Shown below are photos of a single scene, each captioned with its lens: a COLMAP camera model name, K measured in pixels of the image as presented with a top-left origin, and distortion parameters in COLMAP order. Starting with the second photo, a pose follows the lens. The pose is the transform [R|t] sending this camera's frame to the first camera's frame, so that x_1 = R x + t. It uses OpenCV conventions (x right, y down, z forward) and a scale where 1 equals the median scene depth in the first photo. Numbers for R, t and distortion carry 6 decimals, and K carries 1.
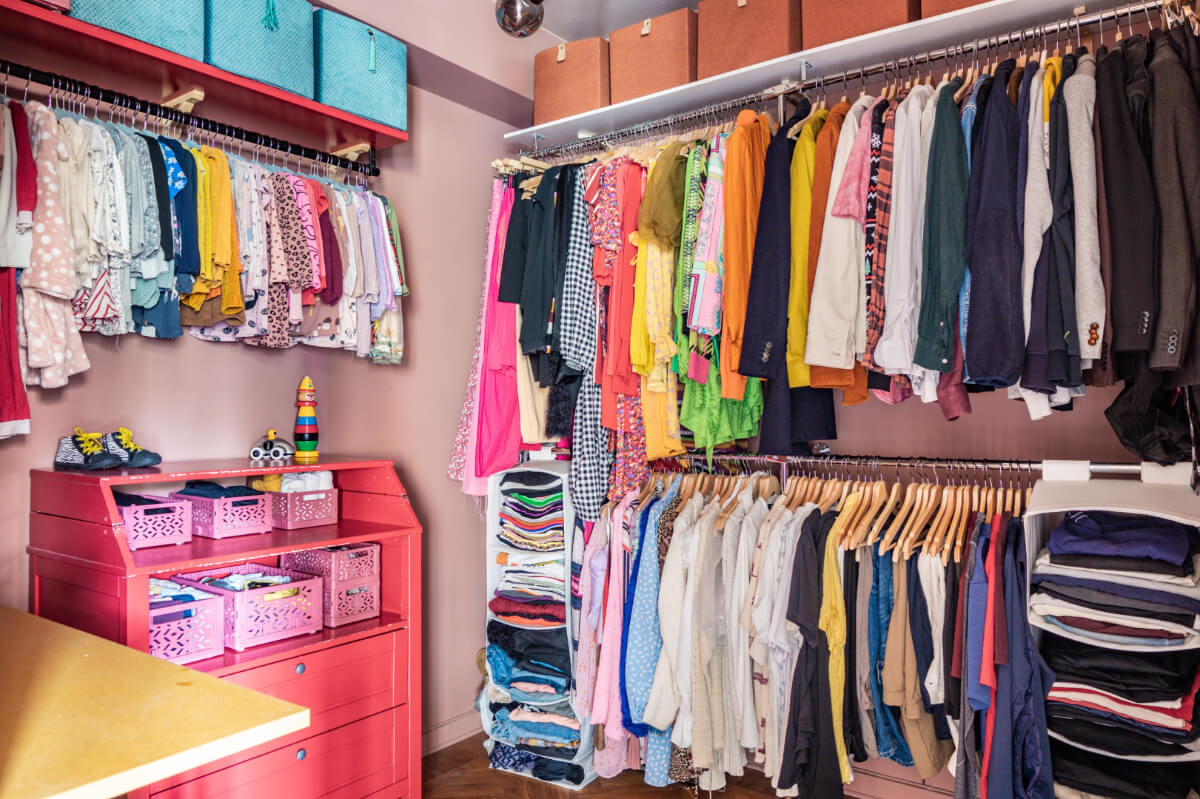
lens RADIAL K [[893.0, 0, 600.0], [0, 893.0, 399.5], [0, 0, 1]] dist [0.008084, 0.001251]
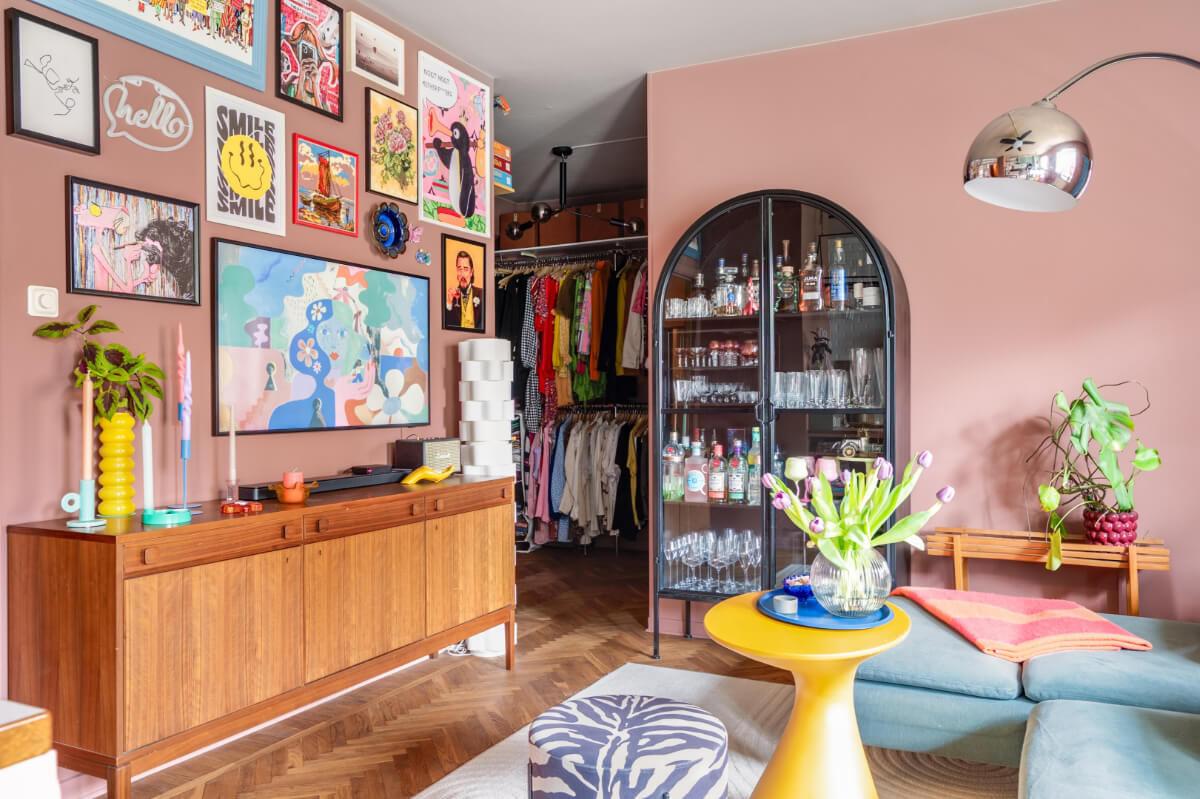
lens RADIAL K [[893.0, 0, 600.0], [0, 893.0, 399.5], [0, 0, 1]] dist [0.008084, 0.001251]
pose [[0.988334, -0.000637, 0.152298, -0.205749], [-0.001736, 0.999879, 0.015447, 0.013596], [-0.152289, -0.015531, 0.988214, -1.394815]]
